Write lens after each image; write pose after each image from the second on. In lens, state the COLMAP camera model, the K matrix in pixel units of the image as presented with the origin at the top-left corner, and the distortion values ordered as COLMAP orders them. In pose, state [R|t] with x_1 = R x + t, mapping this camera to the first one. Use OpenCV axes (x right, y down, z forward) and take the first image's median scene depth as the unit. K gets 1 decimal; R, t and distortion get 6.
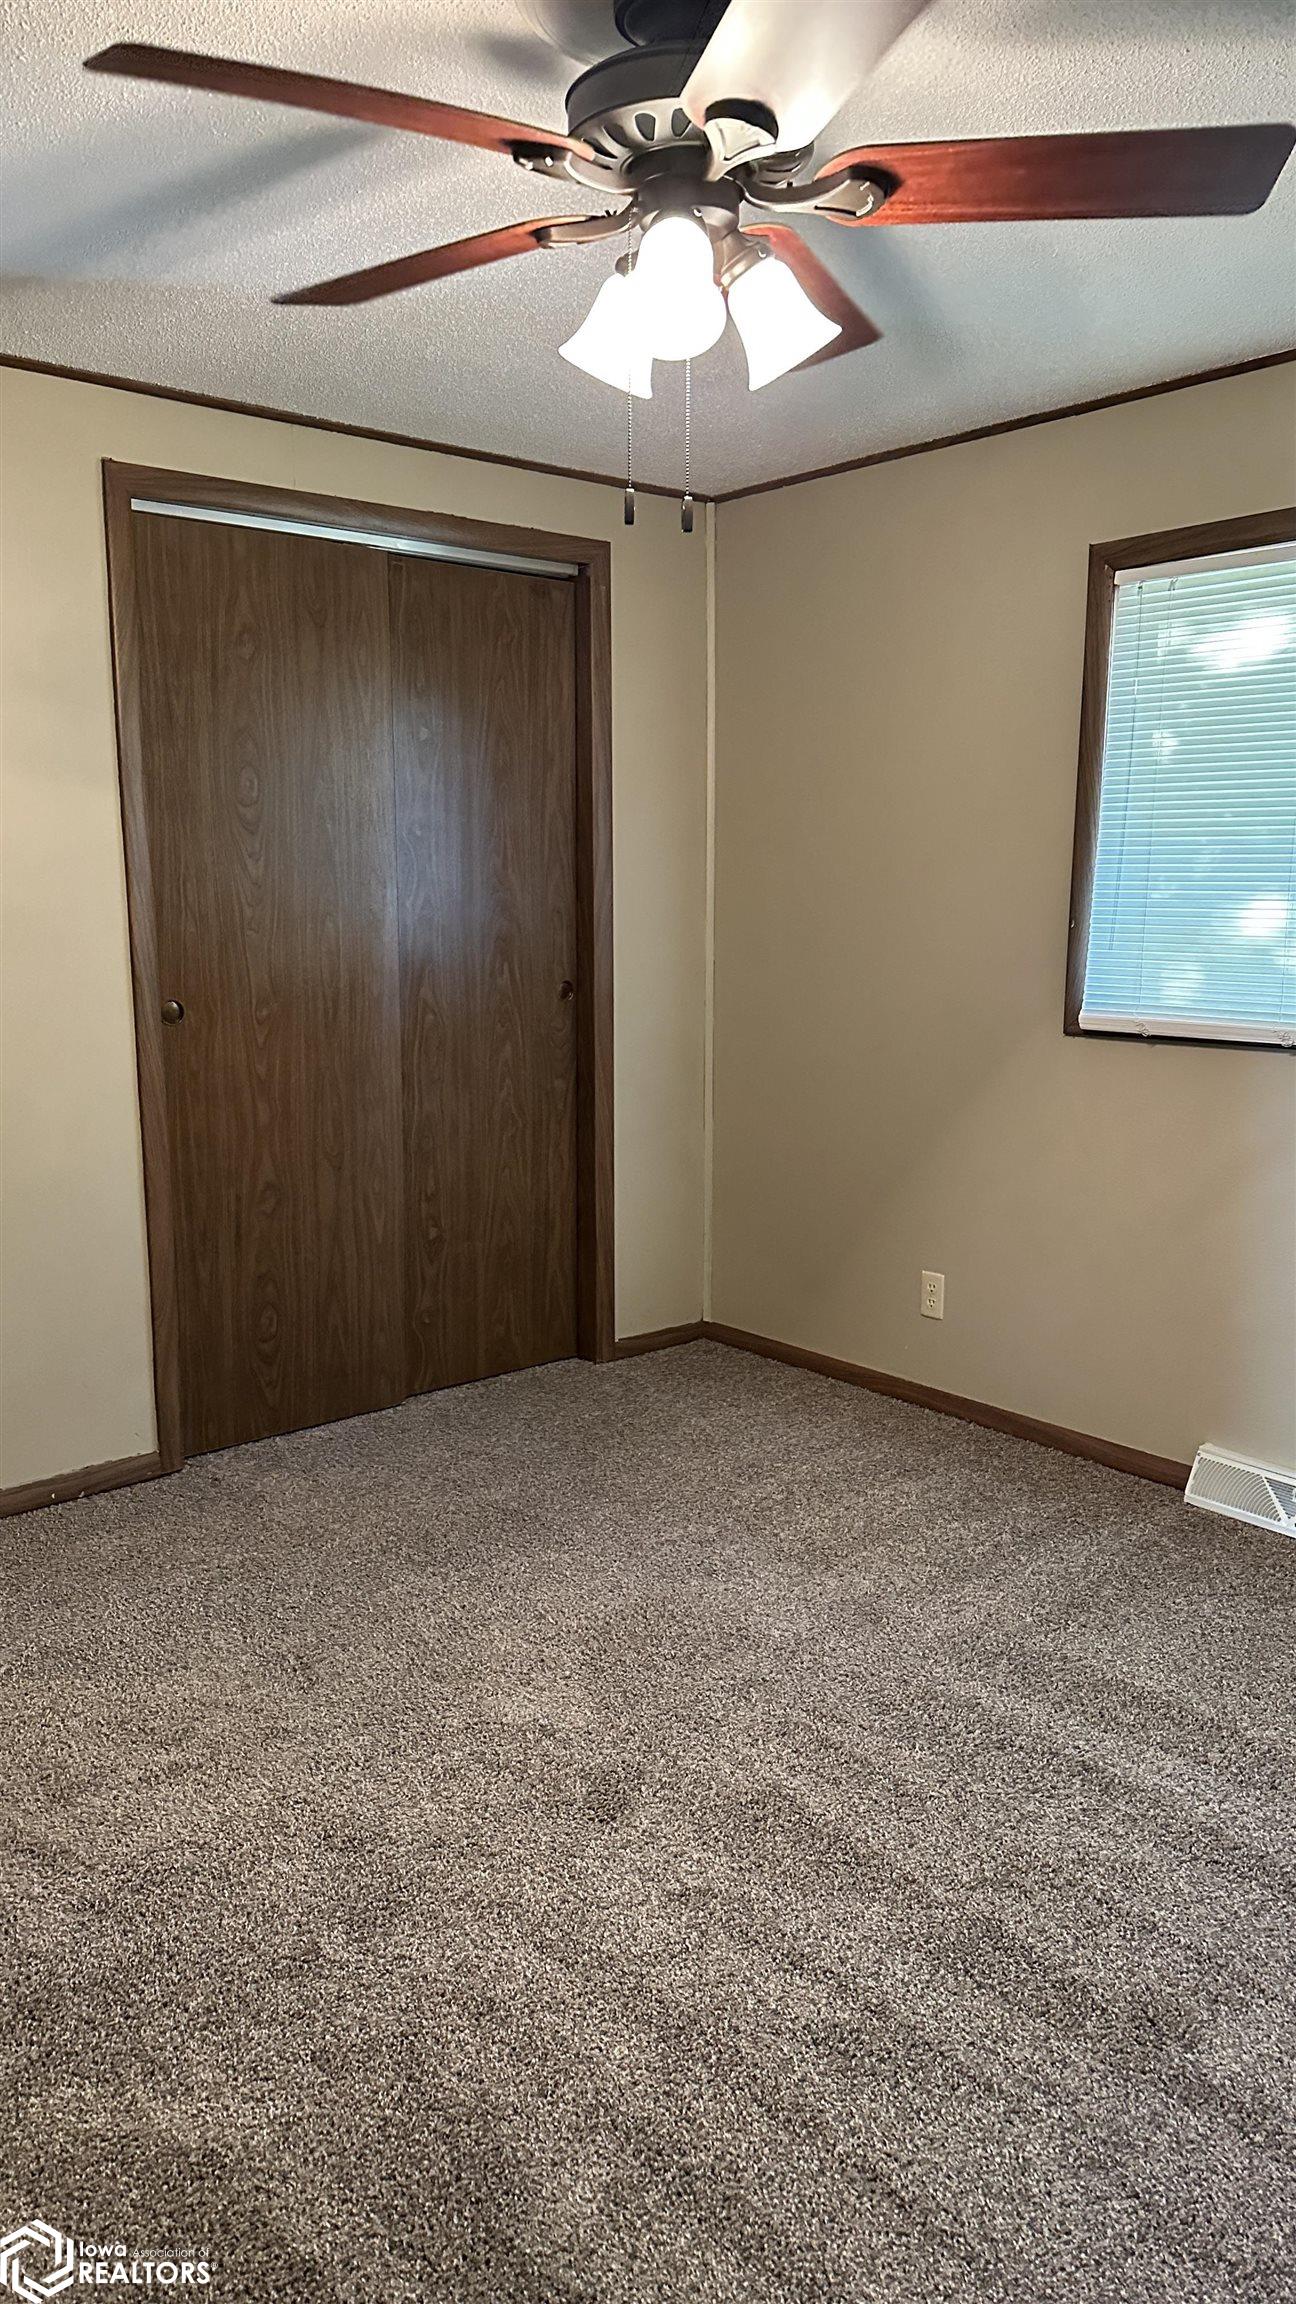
lens RADIAL K [[1598.2, 0, 651.7], [0, 1598.2, 1151.9], [0, 0, 1]] dist [0.082233, -0.094790]
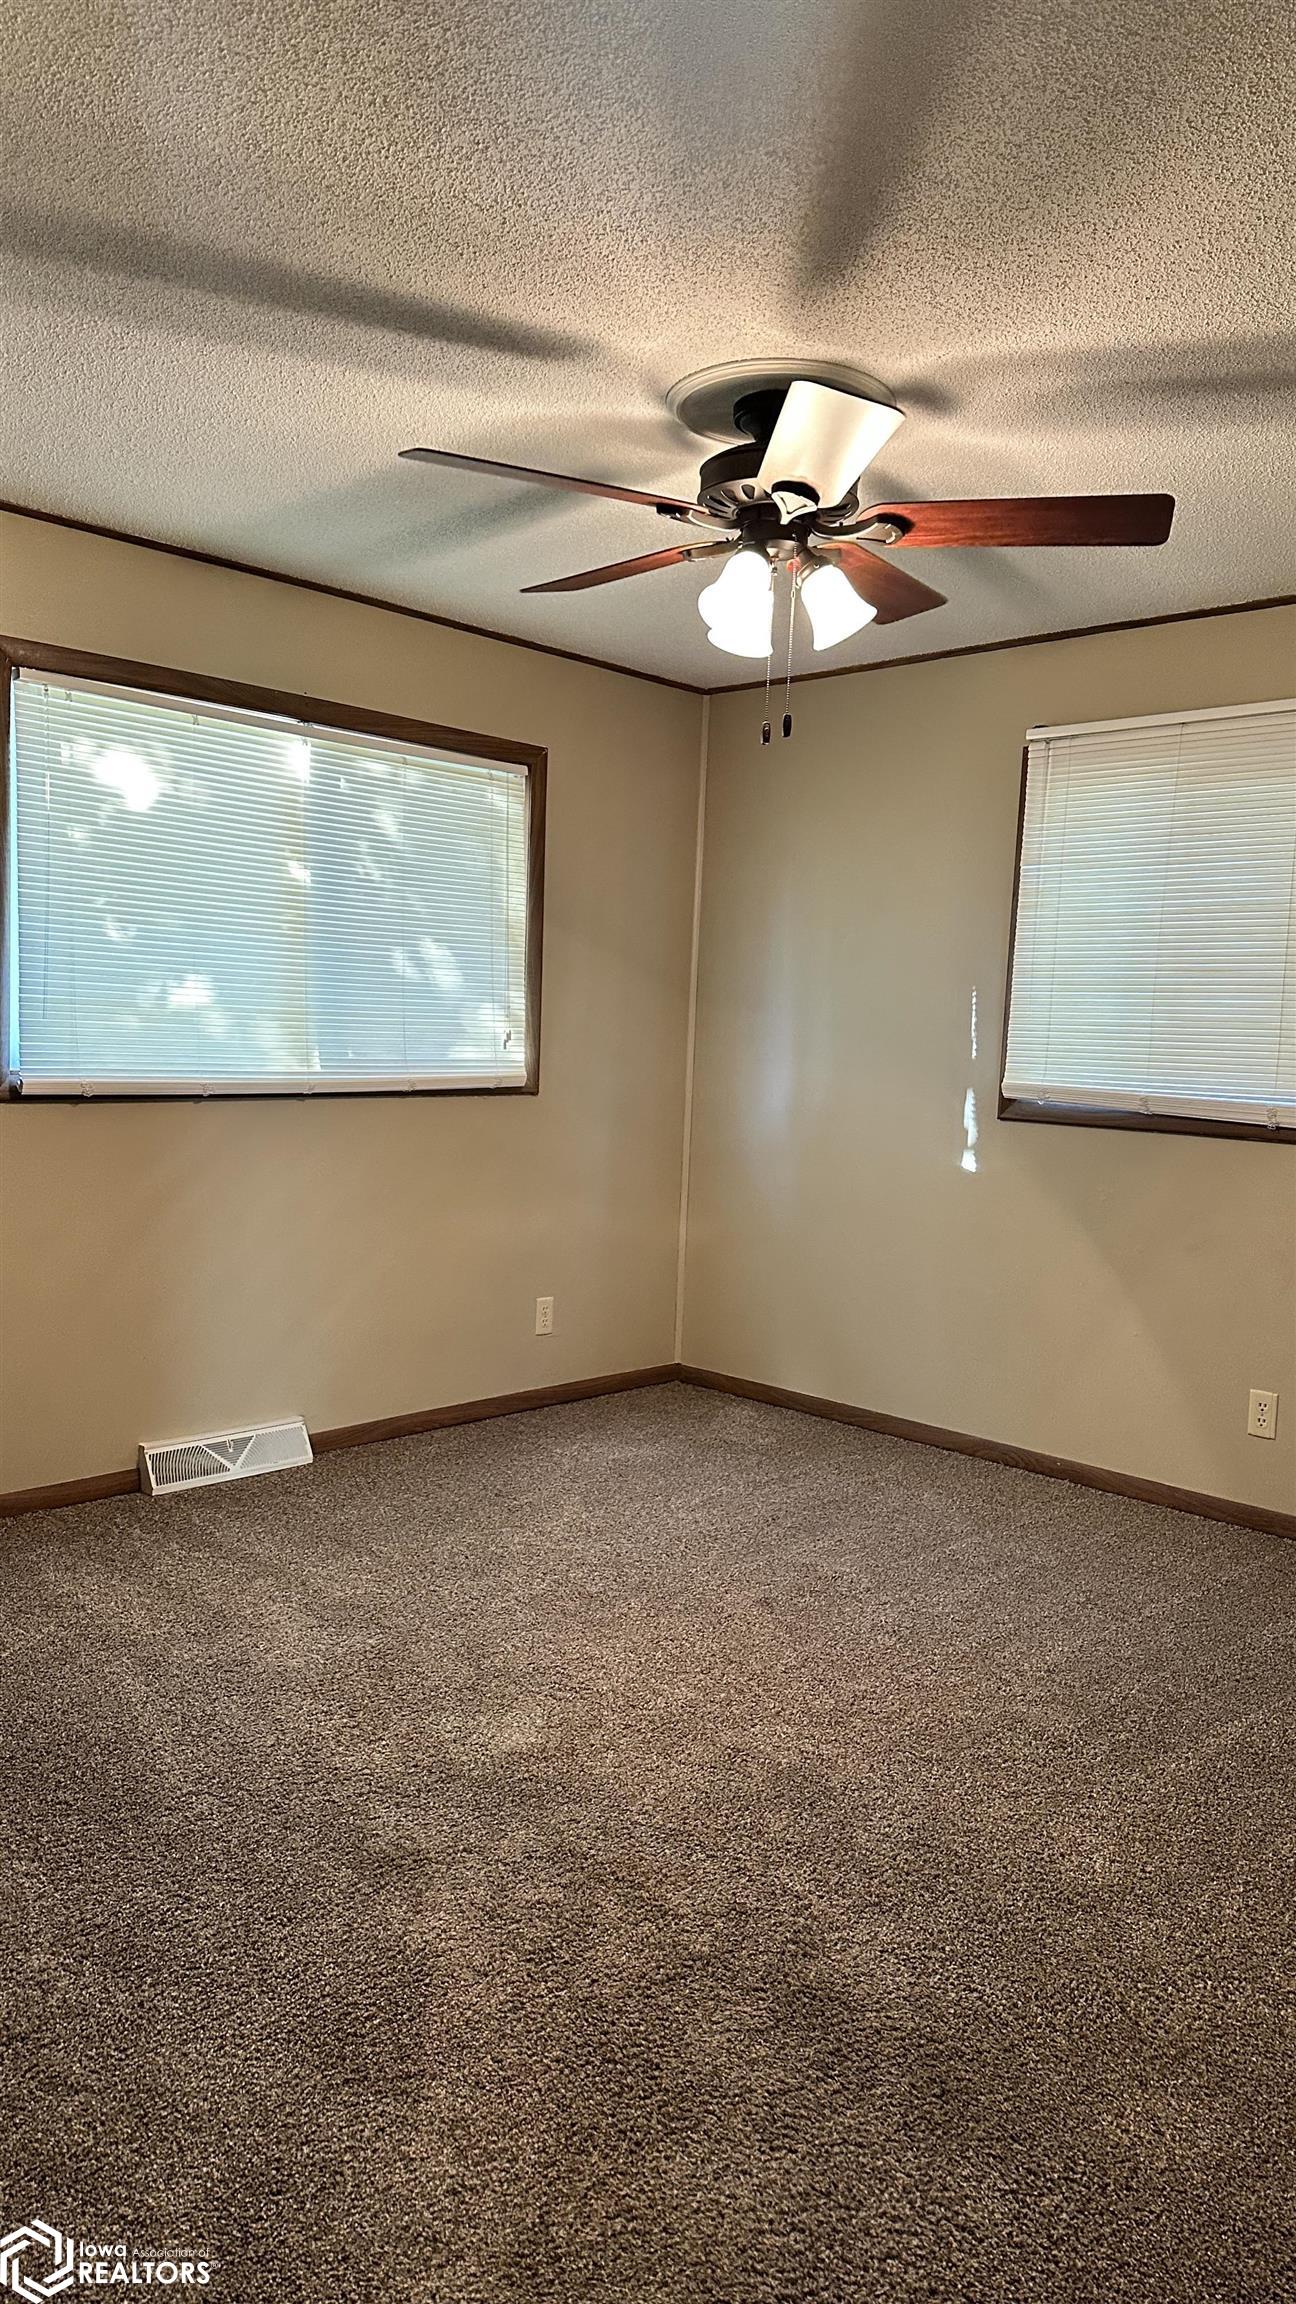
lens RADIAL K [[1598.2, 0, 651.5], [0, 1598.2, 1154.6], [0, 0, 1]] dist [0.082233, -0.094790]
pose [[-0.098833, -0.087146, 0.991281, -1.062199], [0.134983, 0.985777, 0.100120, -0.116843], [-0.985906, 0.143702, -0.085664, 0.920436]]
